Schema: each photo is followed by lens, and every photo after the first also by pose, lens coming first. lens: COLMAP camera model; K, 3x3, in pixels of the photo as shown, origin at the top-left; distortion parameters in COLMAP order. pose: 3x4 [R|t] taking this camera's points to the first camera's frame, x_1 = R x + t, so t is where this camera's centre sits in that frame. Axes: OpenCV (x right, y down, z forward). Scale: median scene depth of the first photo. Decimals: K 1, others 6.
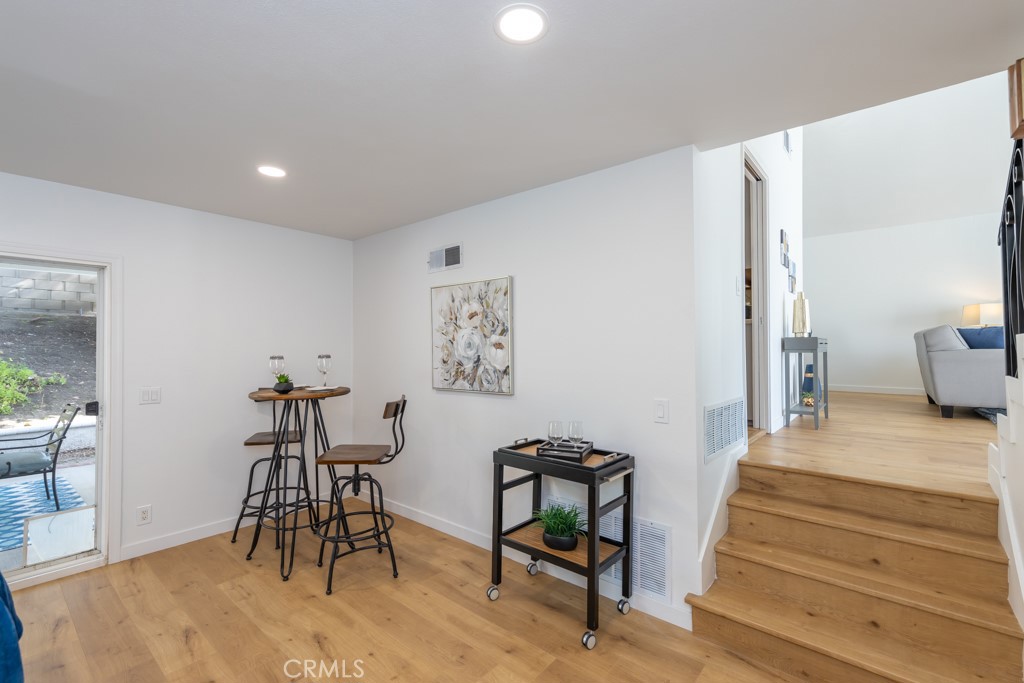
lens RADIAL K [[463.1, 0, 511.3], [0, 463.1, 338.2], [0, 0, 1]] dist [0.004850, -0.000335]
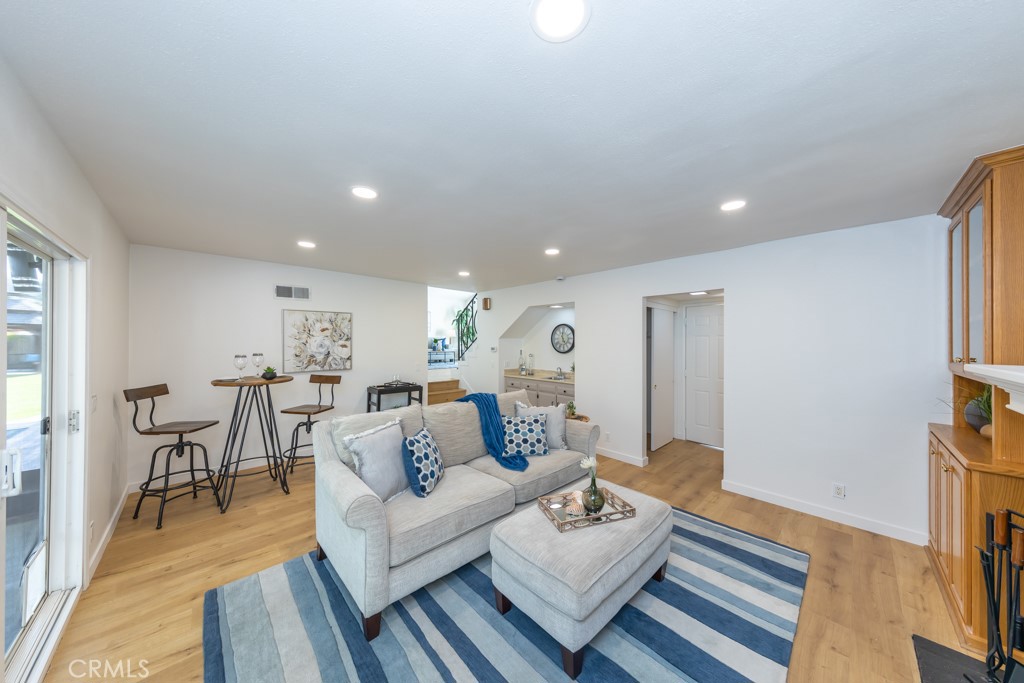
lens RADIAL K [[335.6, 0, 513.7], [0, 335.6, 342.6], [0, 0, 1]] dist [-0.001179, -0.000004]
pose [[0.108421, 0.000121, 0.994105, -1.369124], [-0.021852, 0.999759, 0.002262, -0.017569], [-0.993865, -0.021968, 0.108397, 0.098392]]
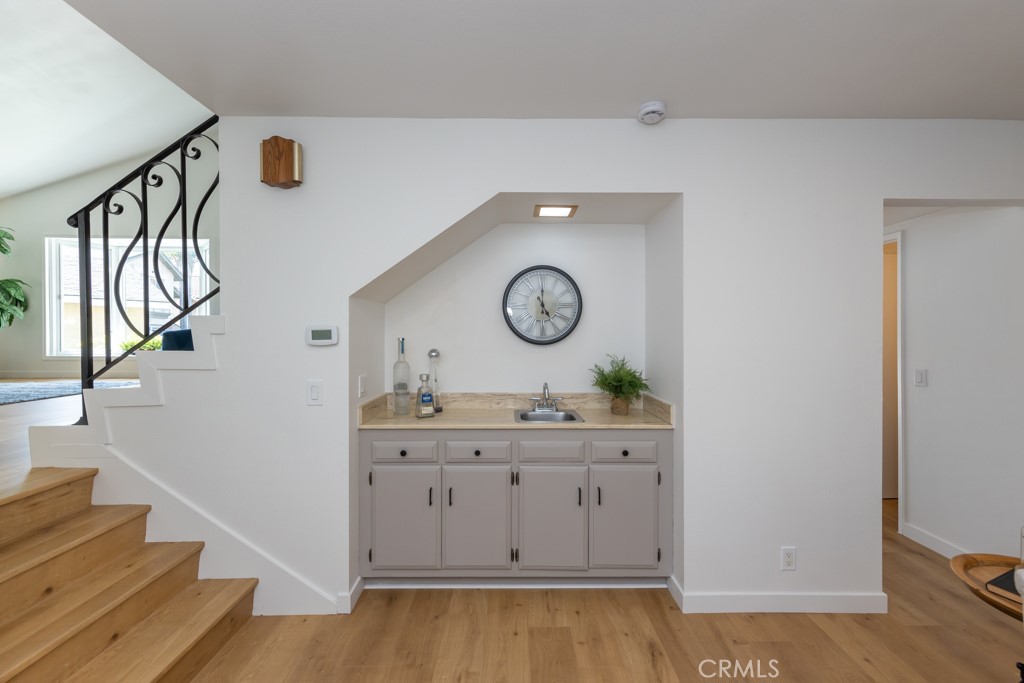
lens RADIAL K [[419.3, 0, 513.7], [0, 419.3, 335.4], [0, 0, 1]] dist [0.002541, 0.000204]
pose [[-0.665607, -0.000759, 0.746302, -0.196484], [-0.012750, 0.999865, -0.010354, 0.026711], [-0.746194, -0.016407, -0.665527, 0.610509]]
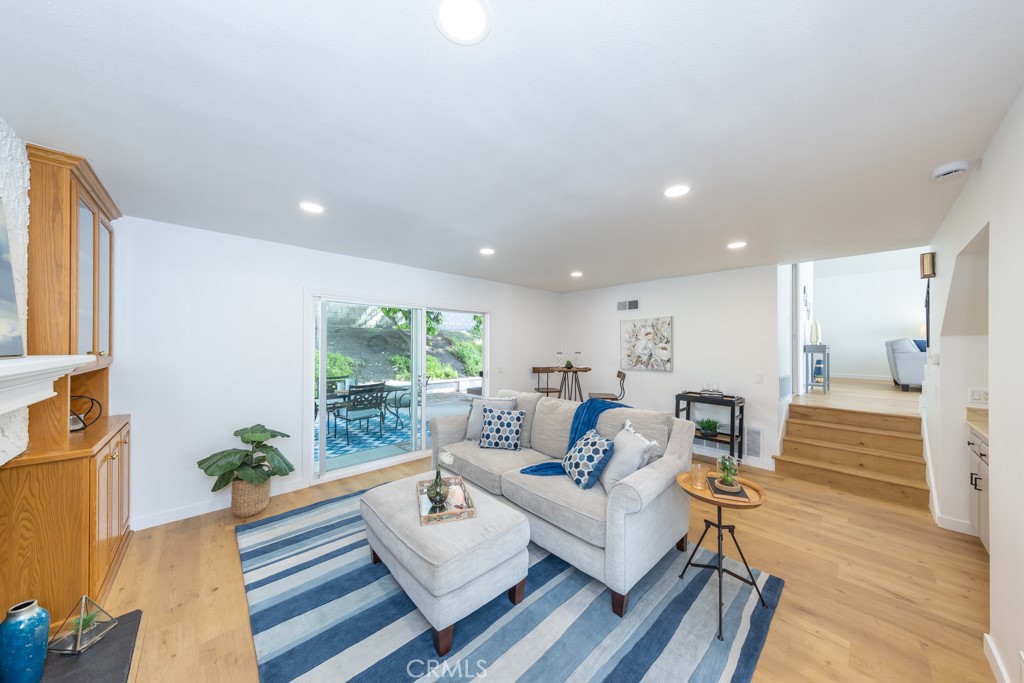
lens RADIAL K [[335.6, 0, 511.9], [0, 335.6, 341.8], [0, 0, 1]] dist [-0.001179, -0.000004]
pose [[0.991605, 0.006994, -0.129113, -0.509861], [-0.005937, 0.999946, 0.008567, -0.023531], [0.129165, -0.007729, 0.991593, -0.610214]]
